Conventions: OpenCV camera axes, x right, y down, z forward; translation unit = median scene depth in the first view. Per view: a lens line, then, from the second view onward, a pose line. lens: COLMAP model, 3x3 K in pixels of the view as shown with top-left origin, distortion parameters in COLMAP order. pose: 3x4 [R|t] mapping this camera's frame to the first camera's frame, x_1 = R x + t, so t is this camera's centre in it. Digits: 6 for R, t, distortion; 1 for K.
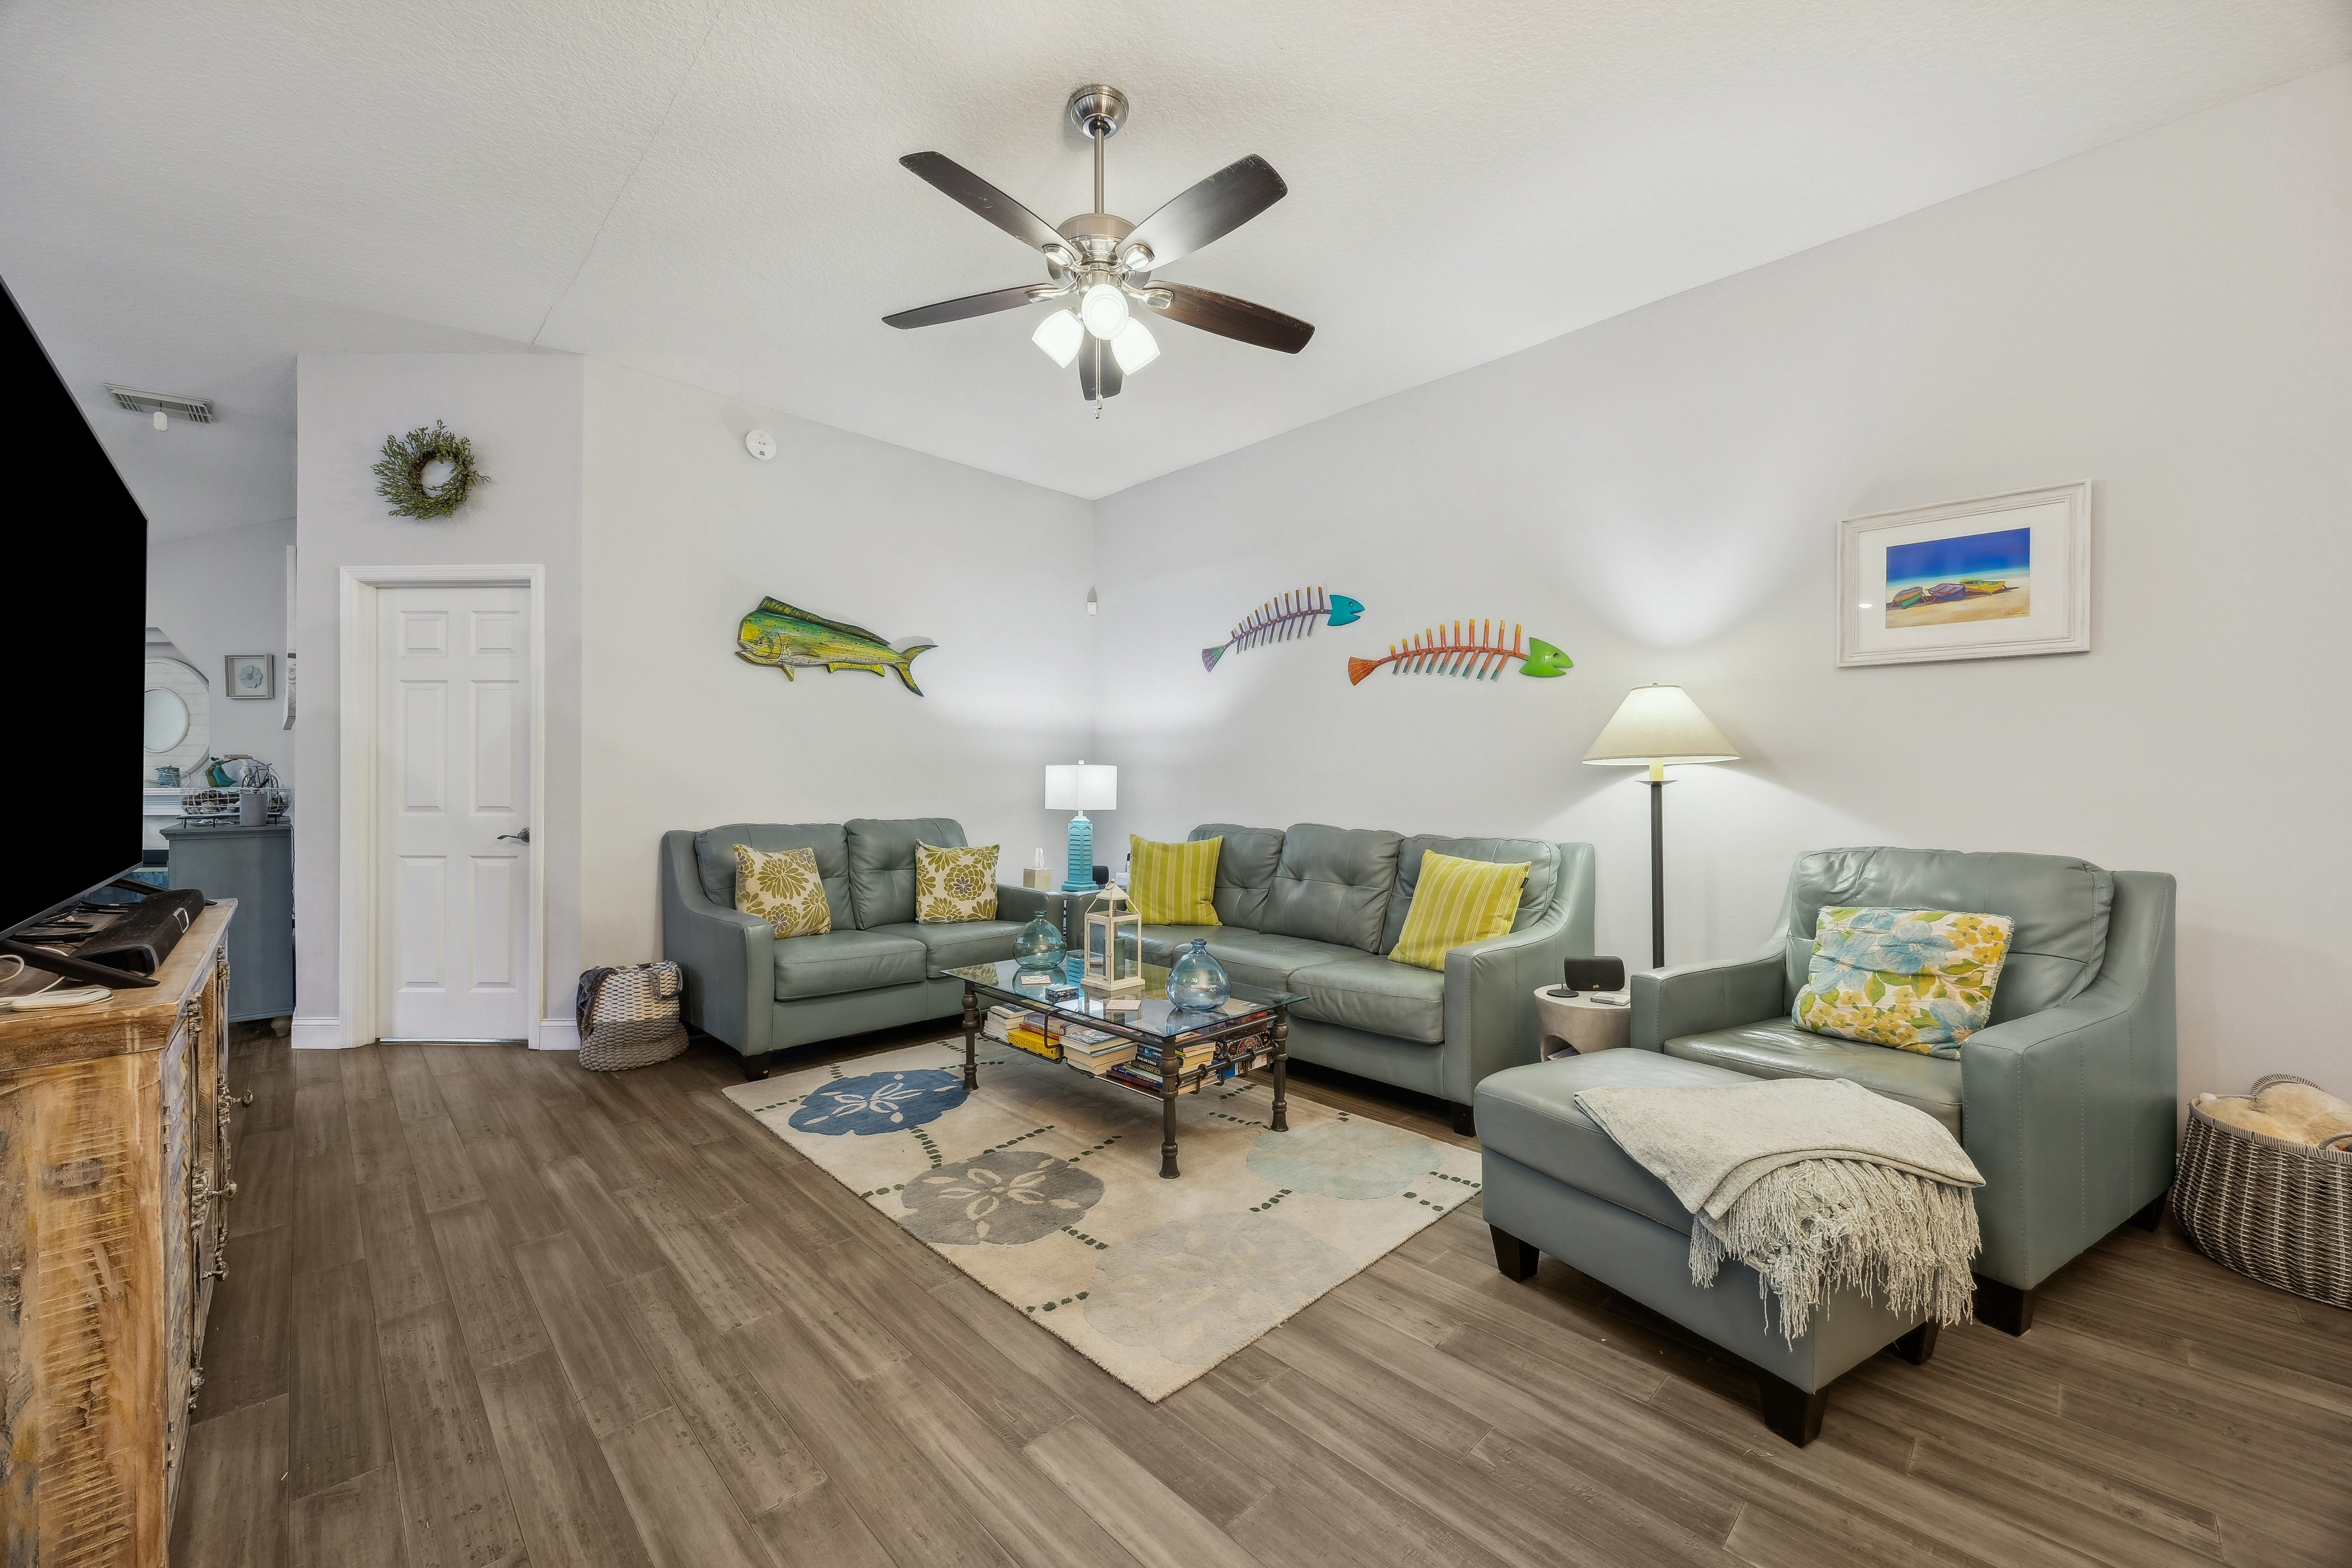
lens RADIAL K [[898.5, 0, 1178.9], [0, 898.5, 778.1], [0, 0, 1]] dist [-0.000803, -0.000015]
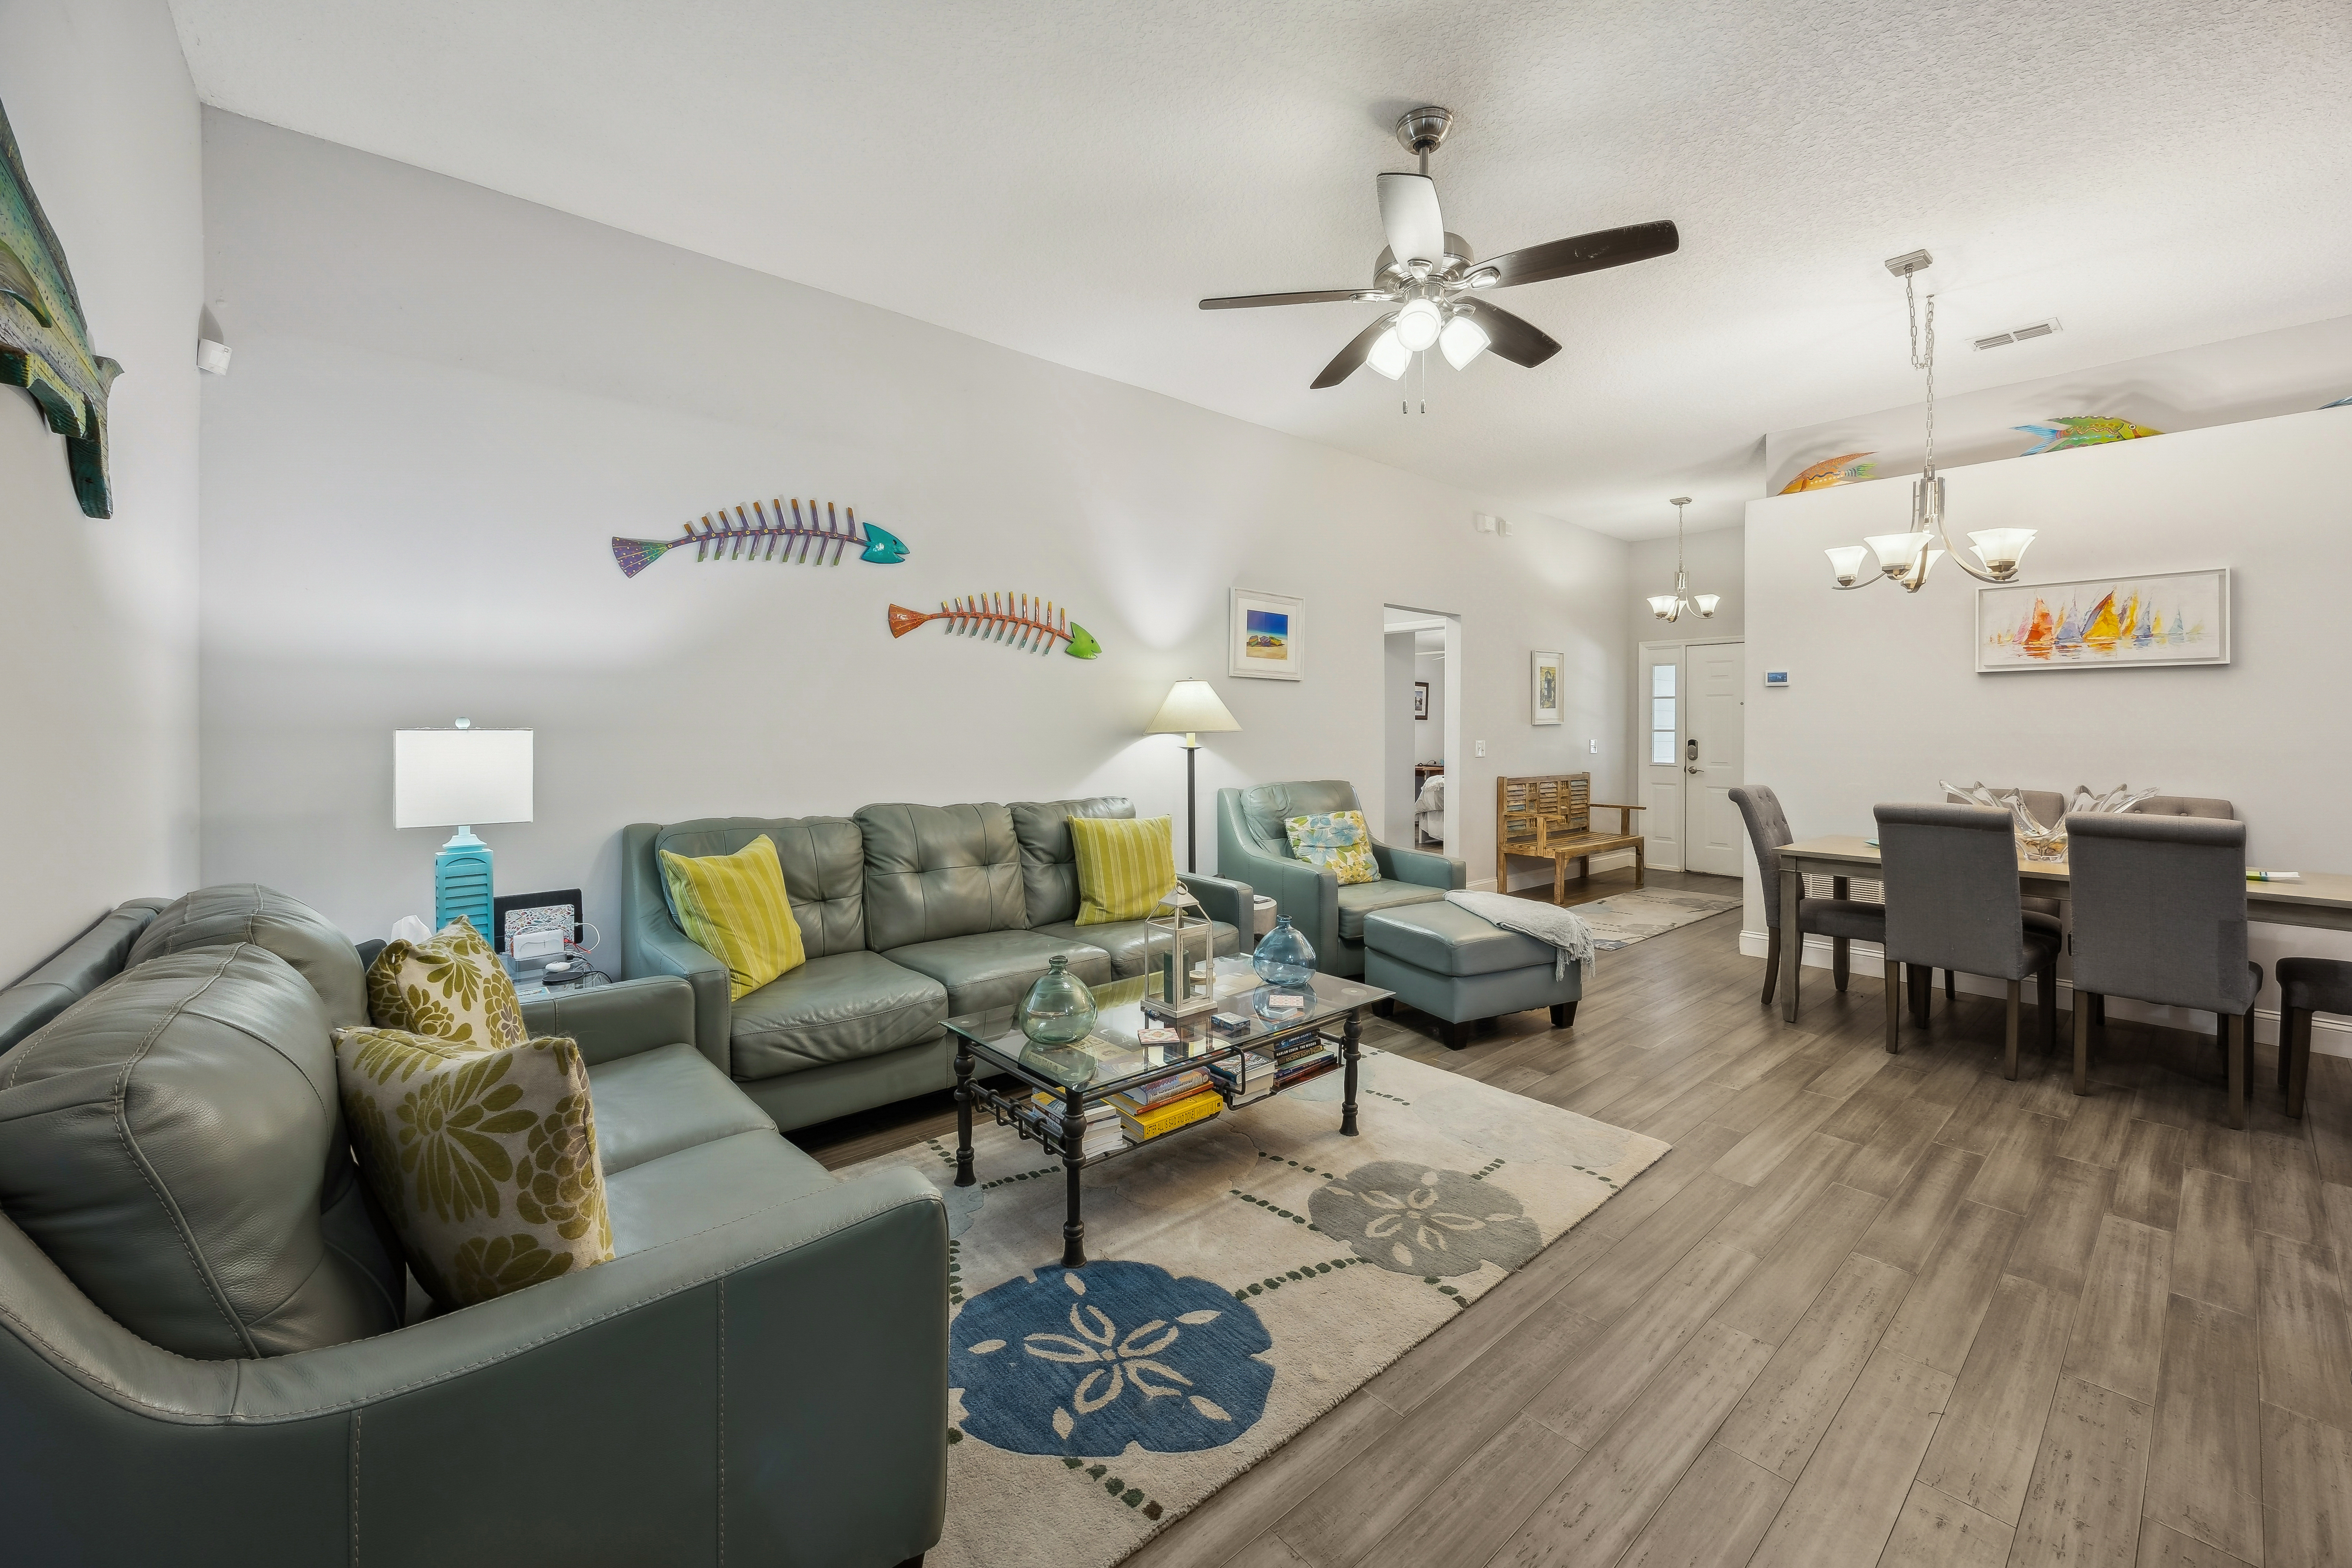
lens RADIAL K [[923.6, 0, 1168.3], [0, 923.6, 722.1], [0, 0, 1]] dist [-0.002147, 0.000201]
pose [[0.066635, 0.002084, 0.997775, -0.894818], [-0.007682, 0.999969, -0.001575, -0.031877], [-0.997748, -0.007560, 0.066649, 0.919634]]
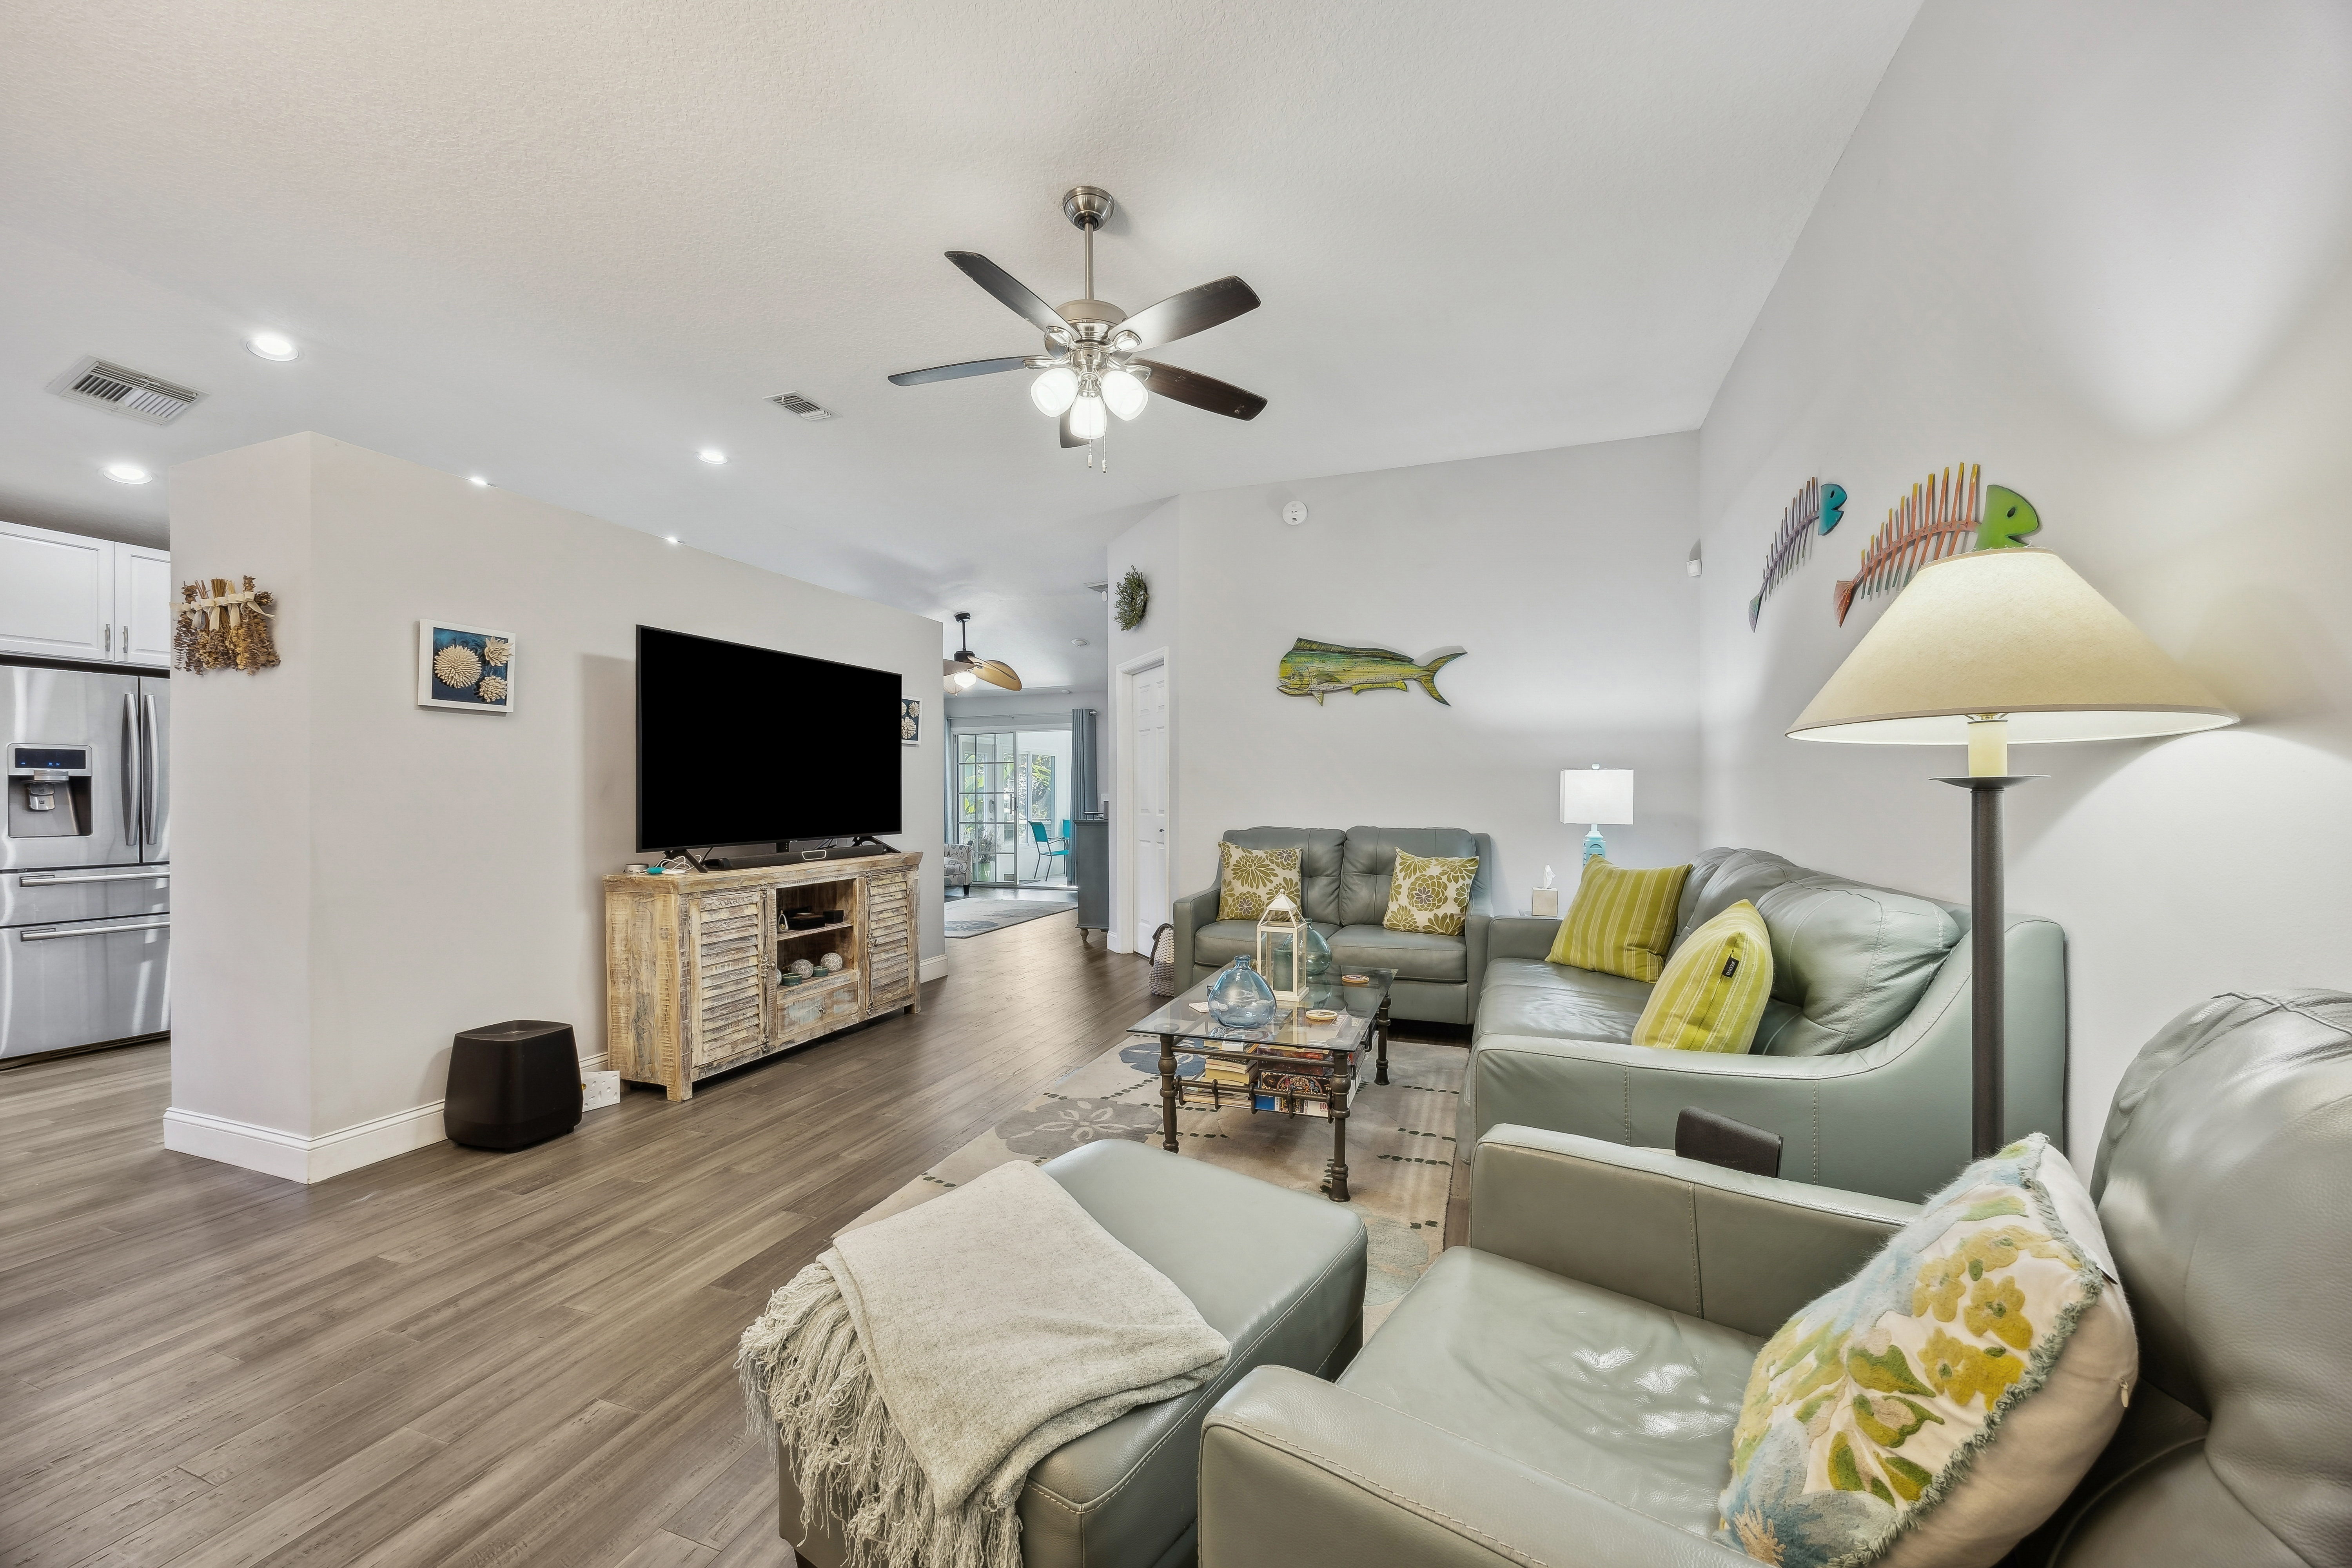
lens RADIAL K [[894.5, 0, 1176.5], [0, 894.5, 794.2], [0, 0, 1]] dist [-0.012201, -0.000030]
pose [[0.422727, -0.005331, -0.906241, 0.742875], [0.010919, 0.999940, -0.000789, 0.007190], [0.906191, -0.009562, 0.422760, 0.464168]]
